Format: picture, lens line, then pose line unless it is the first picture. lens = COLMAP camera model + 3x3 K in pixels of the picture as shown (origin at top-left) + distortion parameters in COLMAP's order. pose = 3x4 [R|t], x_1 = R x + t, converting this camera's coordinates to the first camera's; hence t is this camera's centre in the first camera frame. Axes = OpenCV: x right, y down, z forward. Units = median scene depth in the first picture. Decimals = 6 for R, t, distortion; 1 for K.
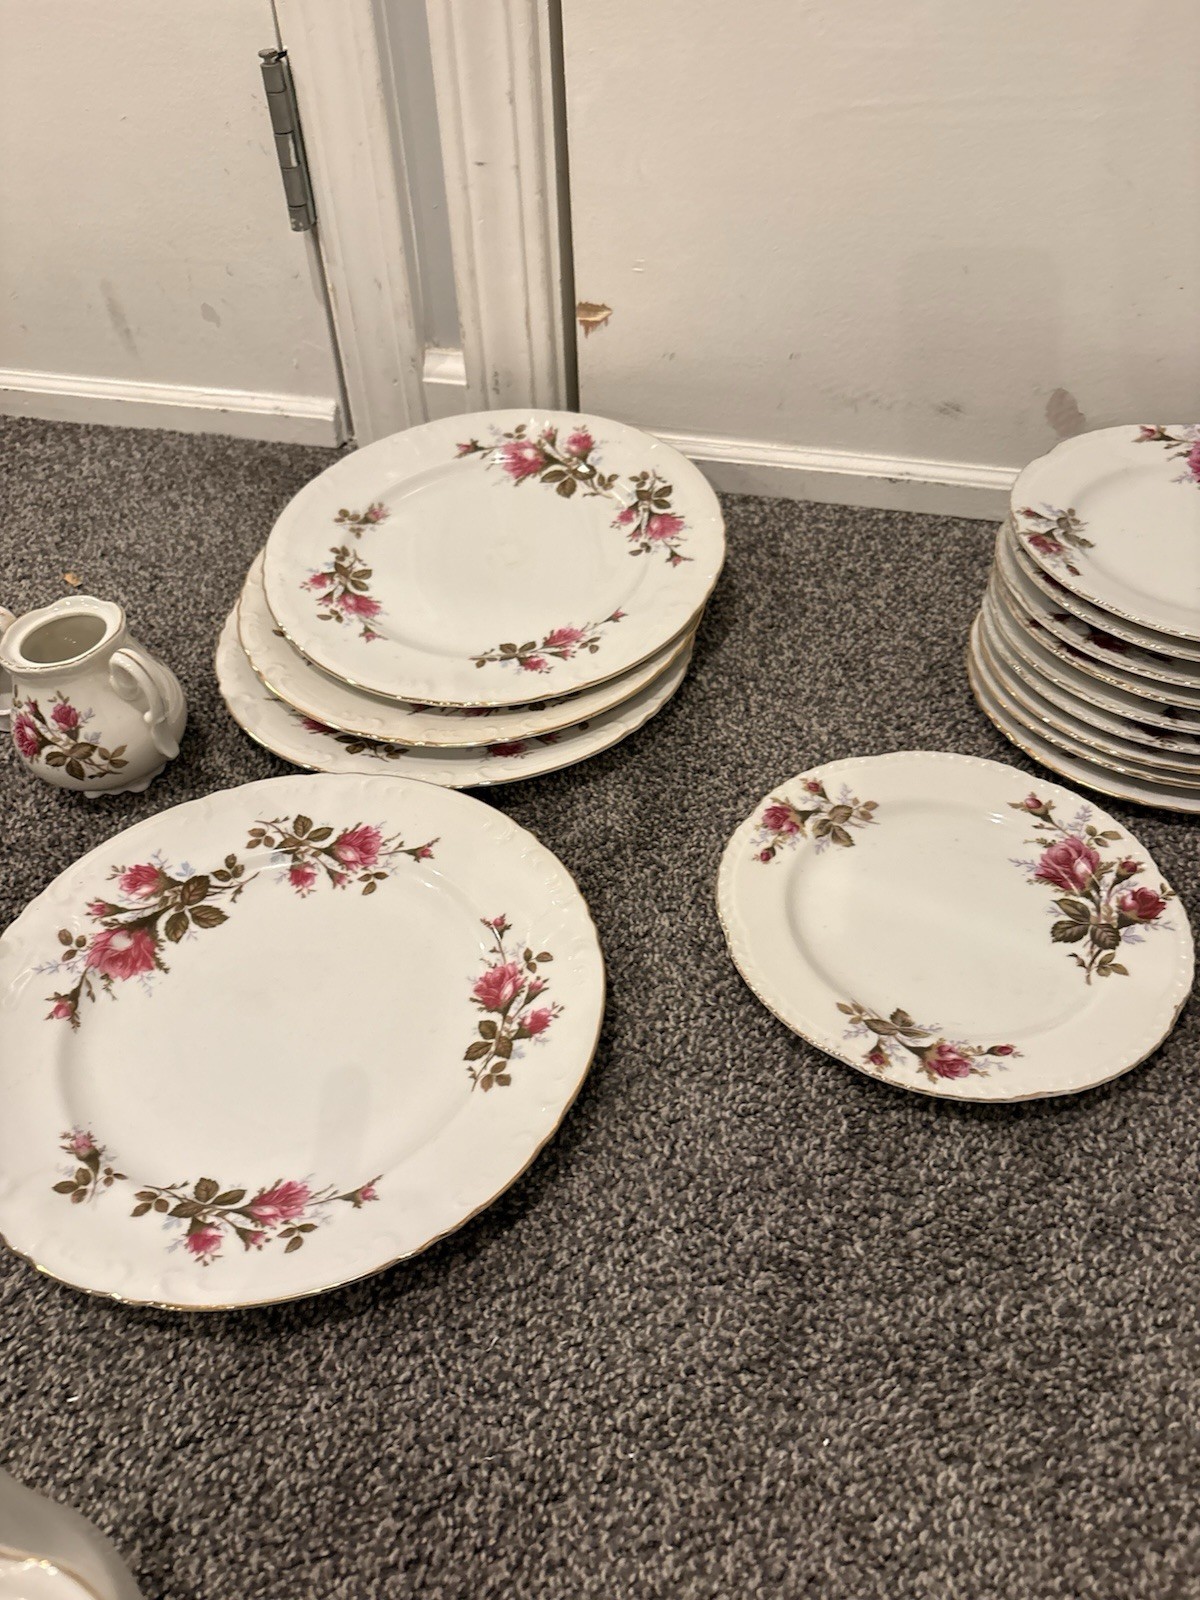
lens RADIAL K [[1223.3, 0, 600.0], [0, 1223.3, 800.0], [0, 0, 1]] dist [0.004870, 0.013542]
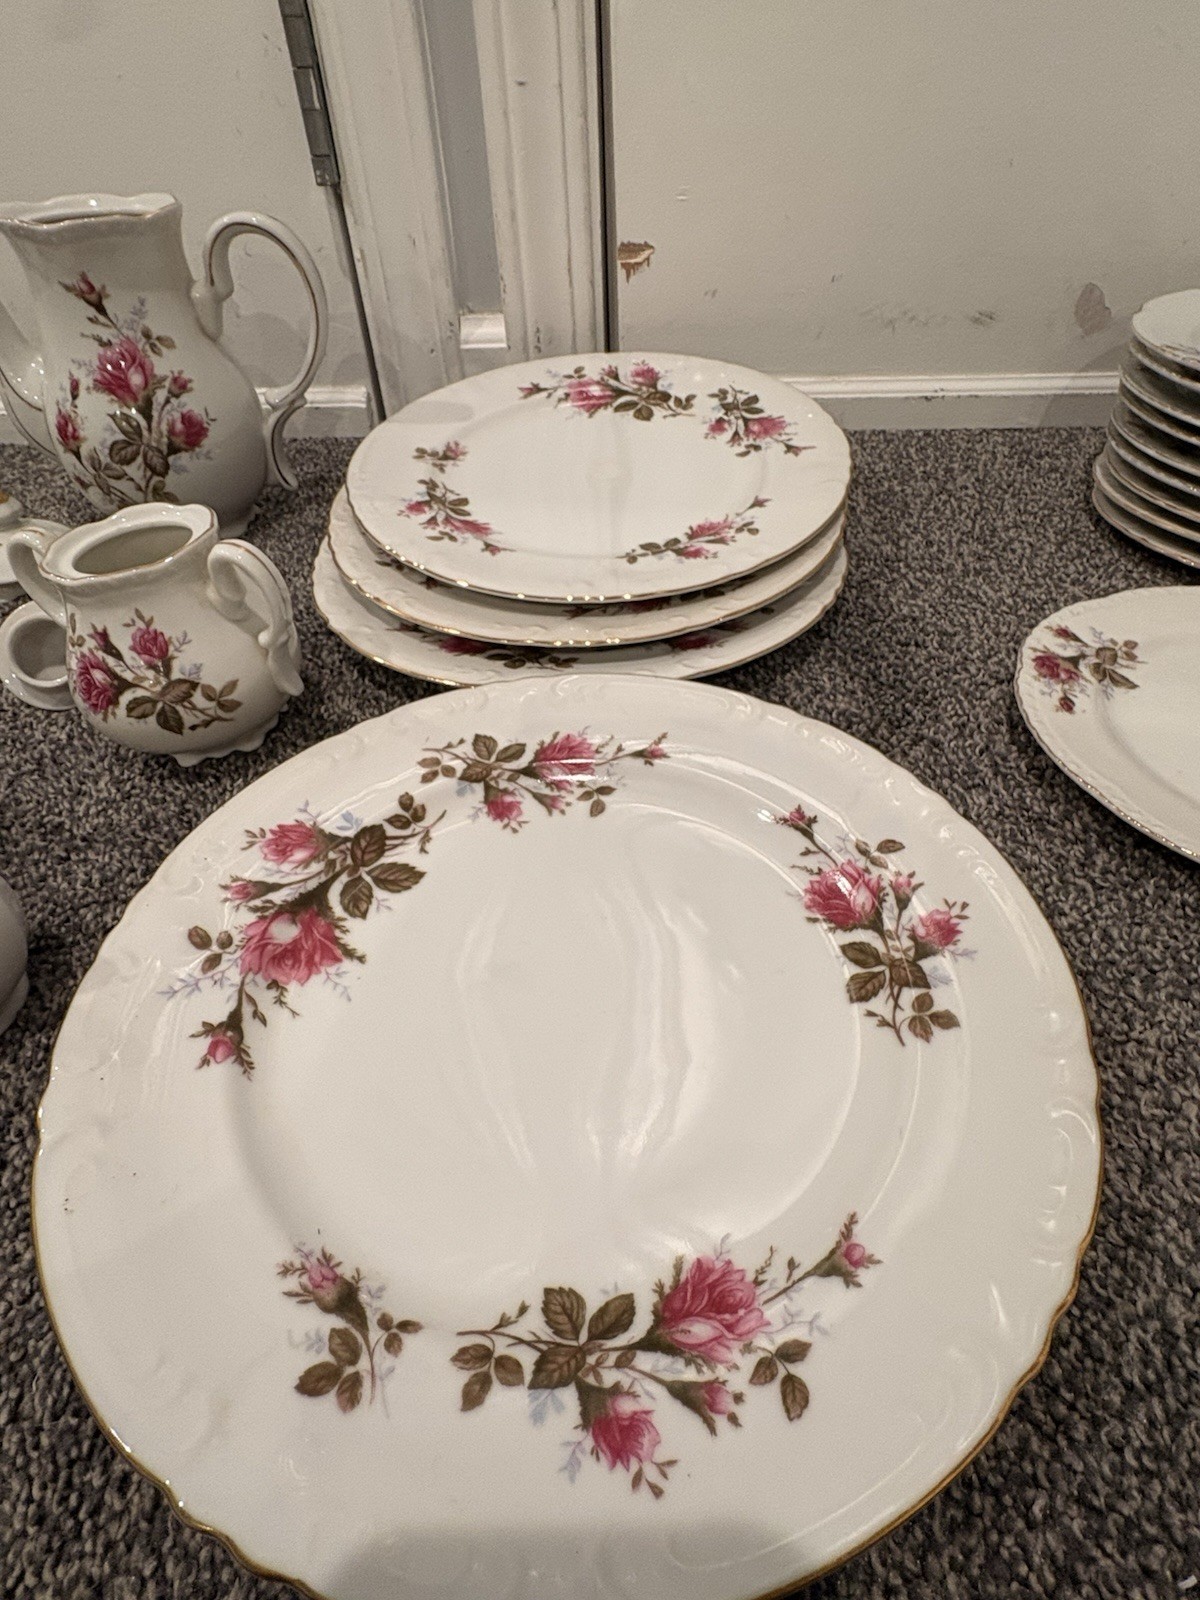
lens RADIAL K [[813.7, 0, 602.8], [0, 813.7, 765.5], [0, 0, 1]] dist [-0.000306, -0.000053]
pose [[0.974547, -0.139455, 0.175527, -0.255745], [0.152028, 0.986536, -0.060277, 0.070830], [-0.164758, 0.085428, 0.982627, 0.460254]]
